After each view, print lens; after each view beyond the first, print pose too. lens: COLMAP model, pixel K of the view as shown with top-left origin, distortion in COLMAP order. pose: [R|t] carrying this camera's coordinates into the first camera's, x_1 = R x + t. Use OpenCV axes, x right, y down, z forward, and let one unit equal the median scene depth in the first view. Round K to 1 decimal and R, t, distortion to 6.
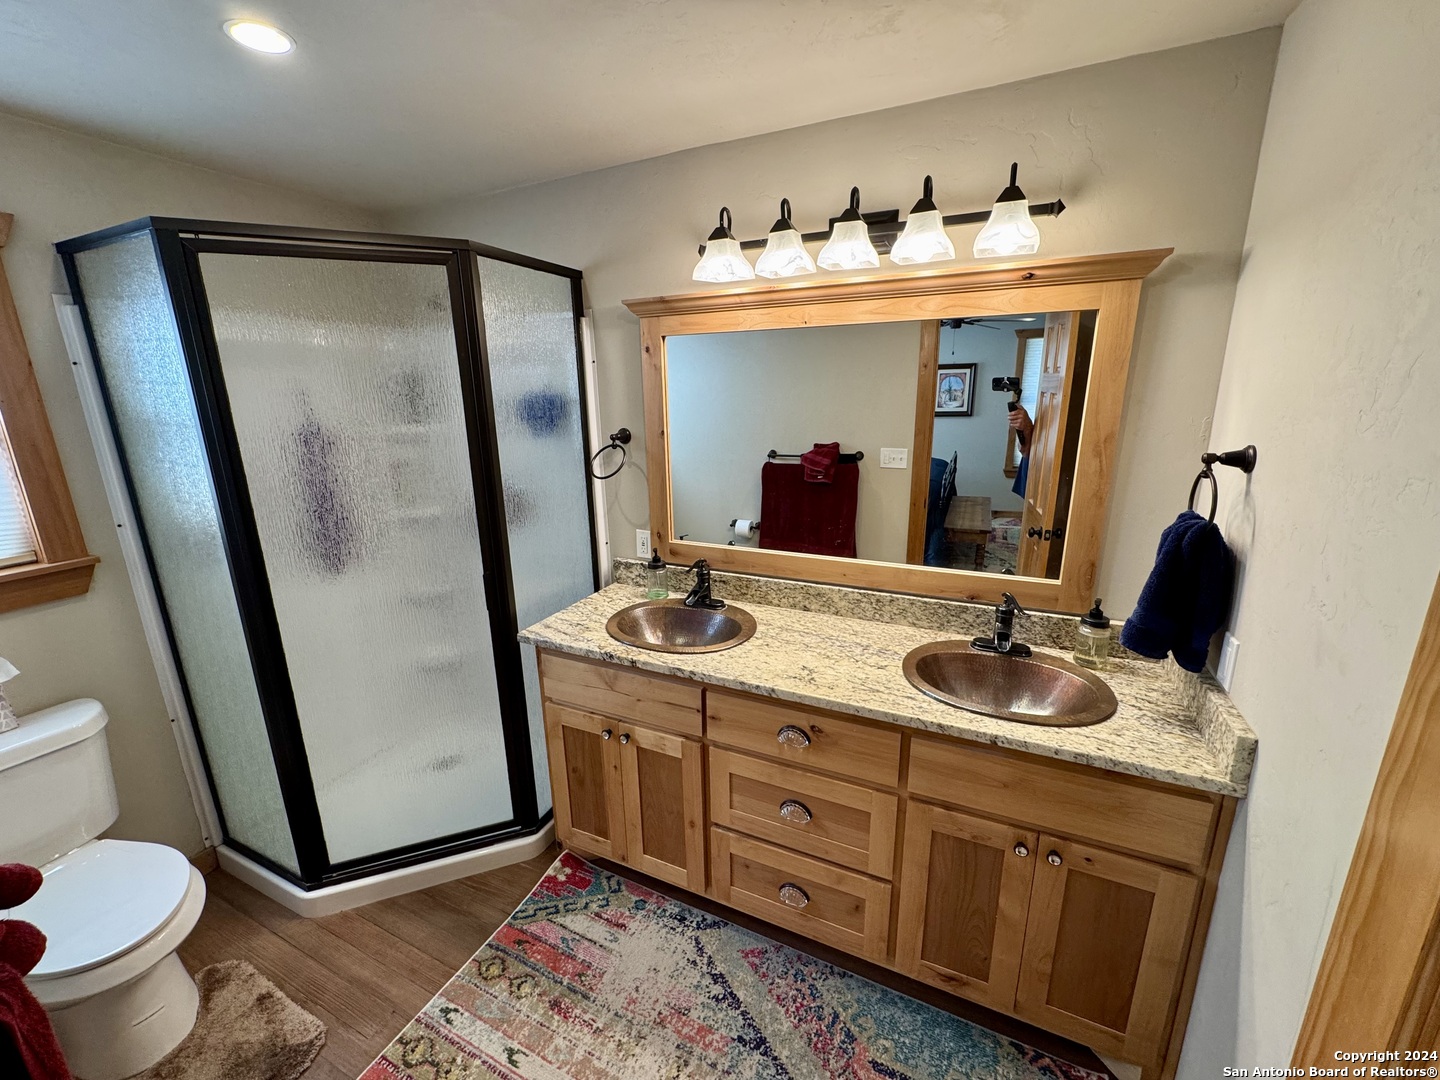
lens RADIAL K [[573.0, 0, 724.3], [0, 573.0, 539.1], [0, 0, 1]] dist [-0.000092, -0.000046]
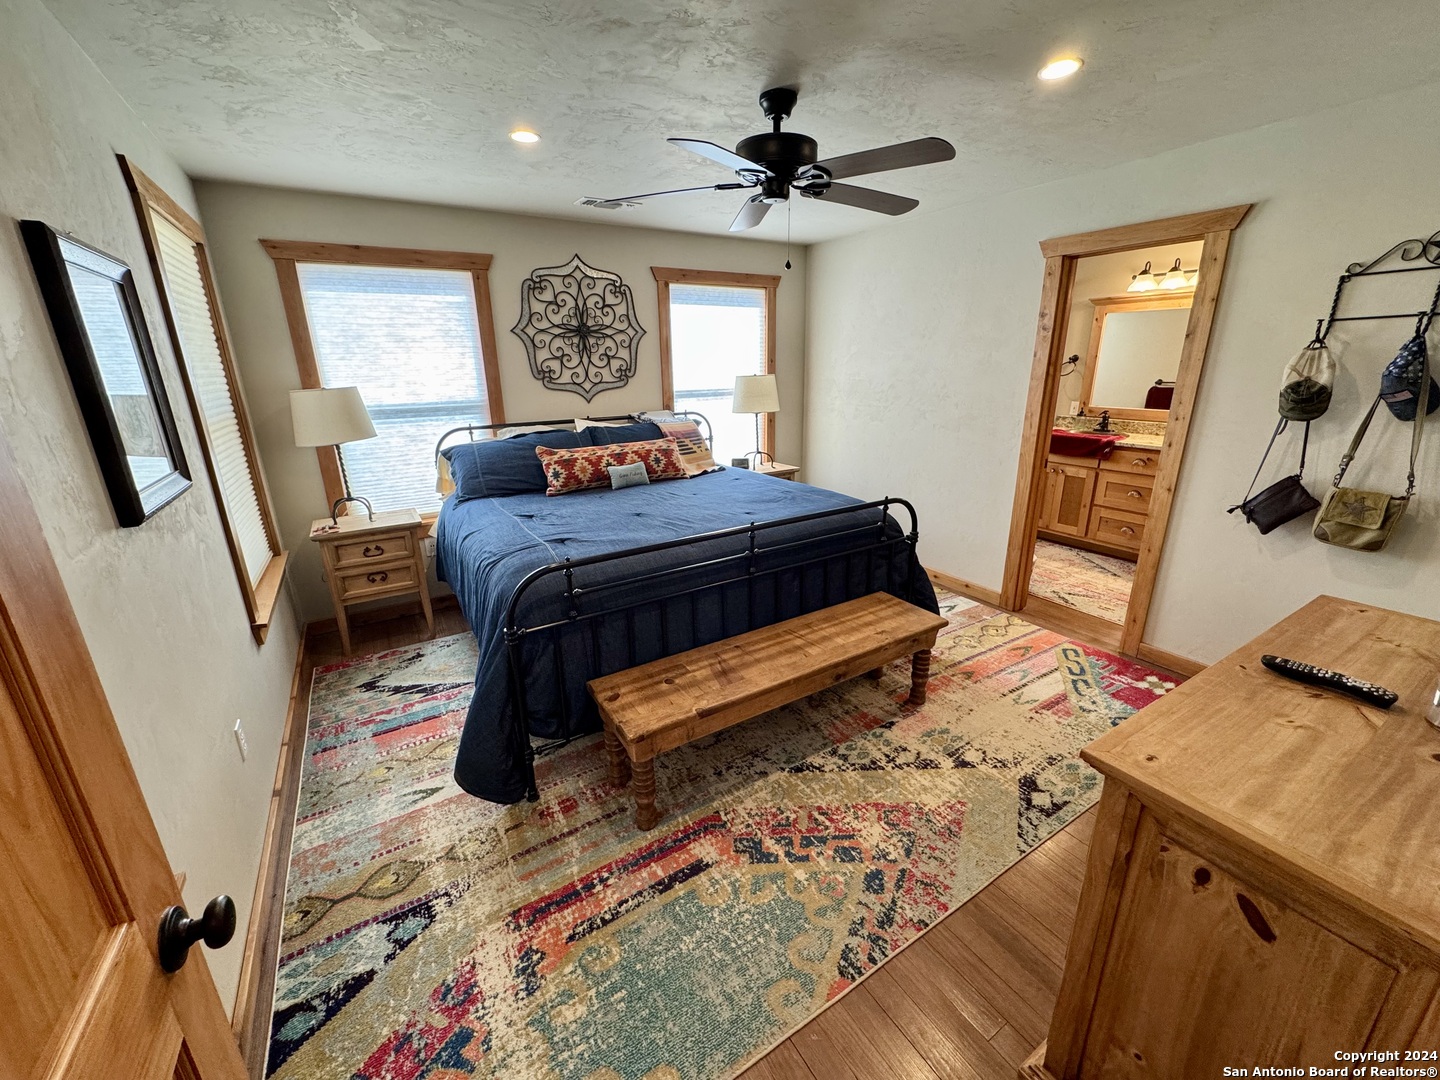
lens RADIAL K [[573.0, 0, 719.5], [0, 573.0, 540.8], [0, 0, 1]] dist [-0.000092, -0.000046]
pose [[0.834411, 0.166486, -0.525395, -0.043157], [-0.130444, 0.985855, 0.105230, 0.561211], [0.535483, -0.019270, 0.844326, -1.980586]]
